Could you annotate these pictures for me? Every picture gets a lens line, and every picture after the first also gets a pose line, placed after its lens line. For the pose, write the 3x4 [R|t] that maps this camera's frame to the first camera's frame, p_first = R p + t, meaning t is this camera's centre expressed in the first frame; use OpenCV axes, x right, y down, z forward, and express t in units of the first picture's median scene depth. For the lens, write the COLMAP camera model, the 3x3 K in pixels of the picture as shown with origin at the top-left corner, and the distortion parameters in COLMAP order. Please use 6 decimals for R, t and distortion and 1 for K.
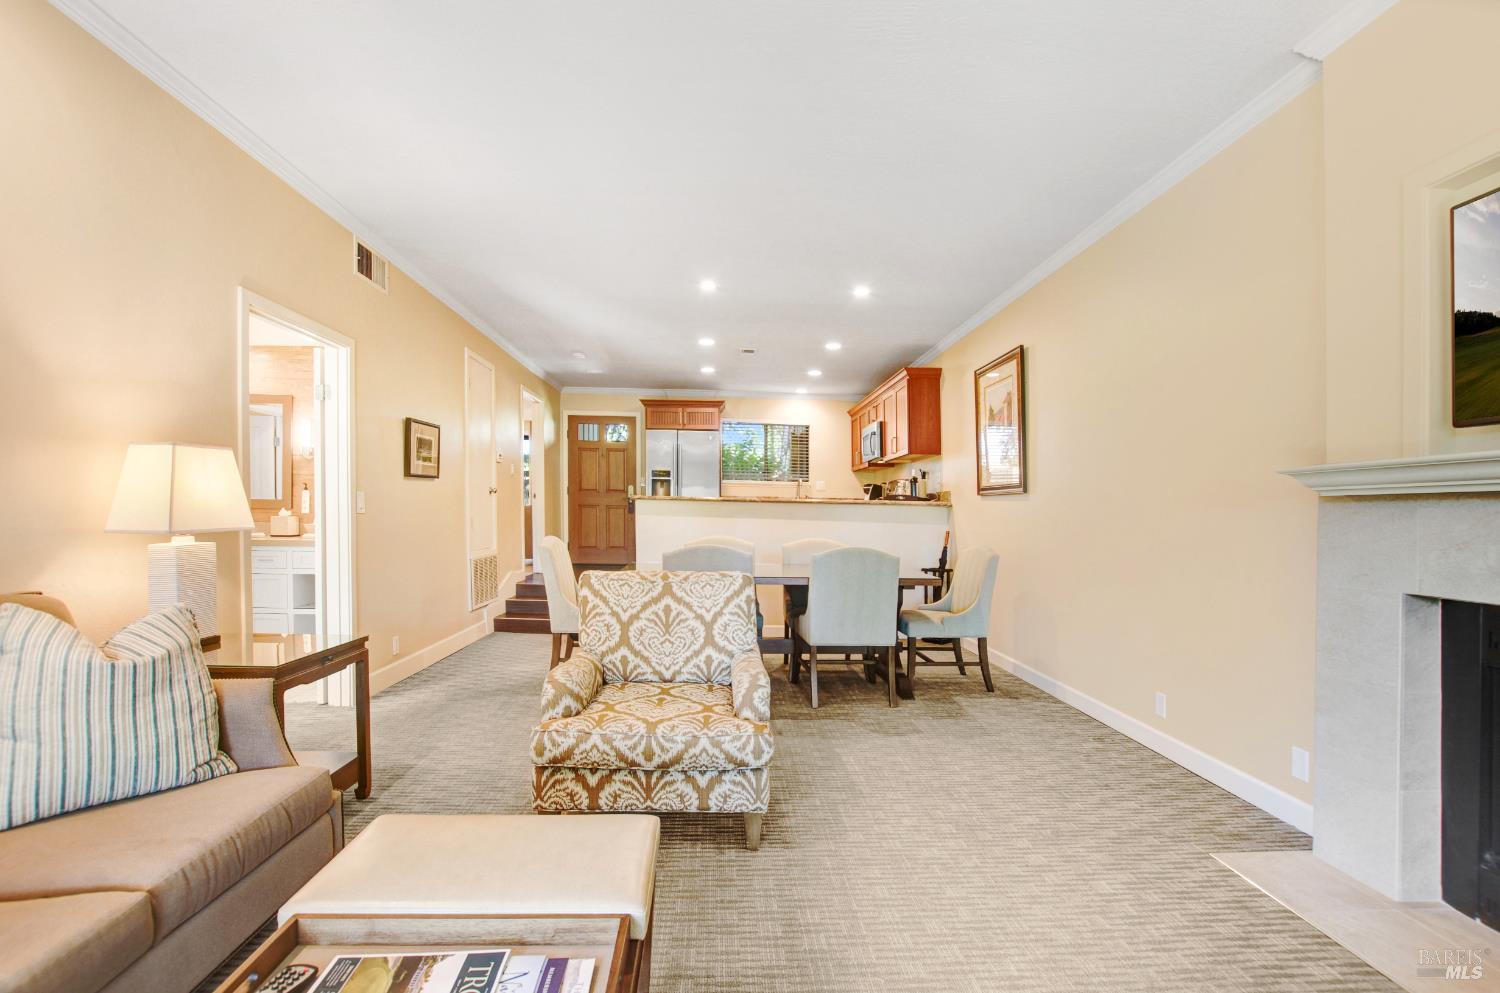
lens RADIAL K [[693.4, 0, 751.1], [0, 693.4, 521.2], [0, 0, 1]] dist [-0.027573, 0.007279]
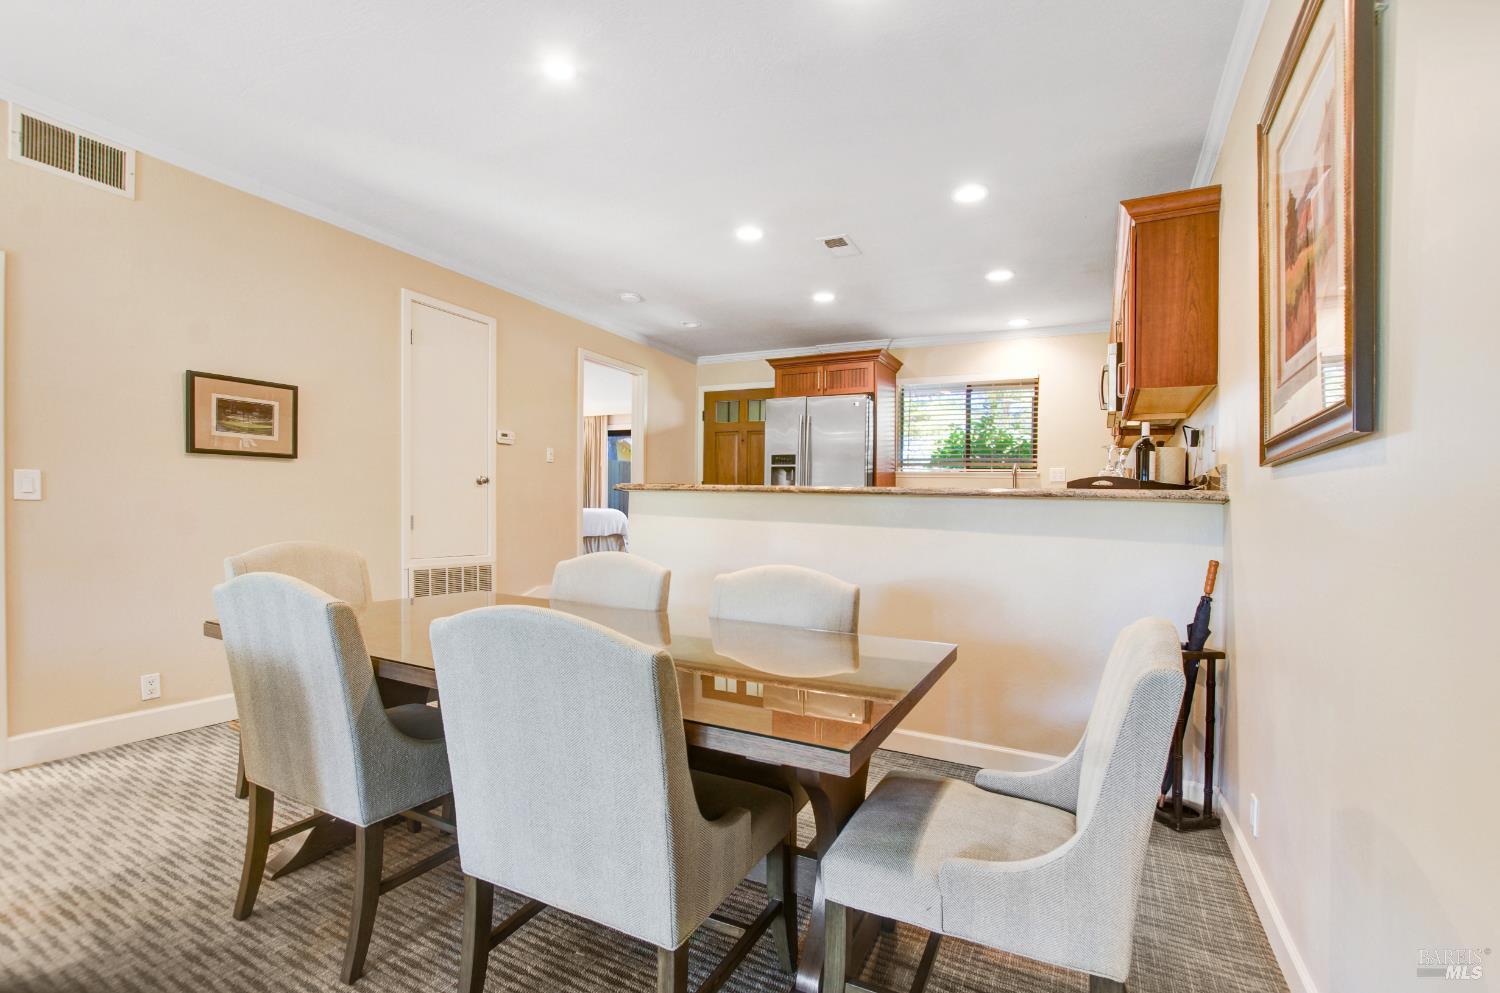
lens RADIAL K [[672.4, 0, 724.8], [0, 672.4, 524.8], [0, 0, 1]] dist [-0.024414, -0.000107]
pose [[0.850203, 0.018762, -0.526121, 0.504225], [-0.020895, 0.999780, 0.001887, -0.003033], [0.526041, 0.009389, 0.850408, 1.044568]]
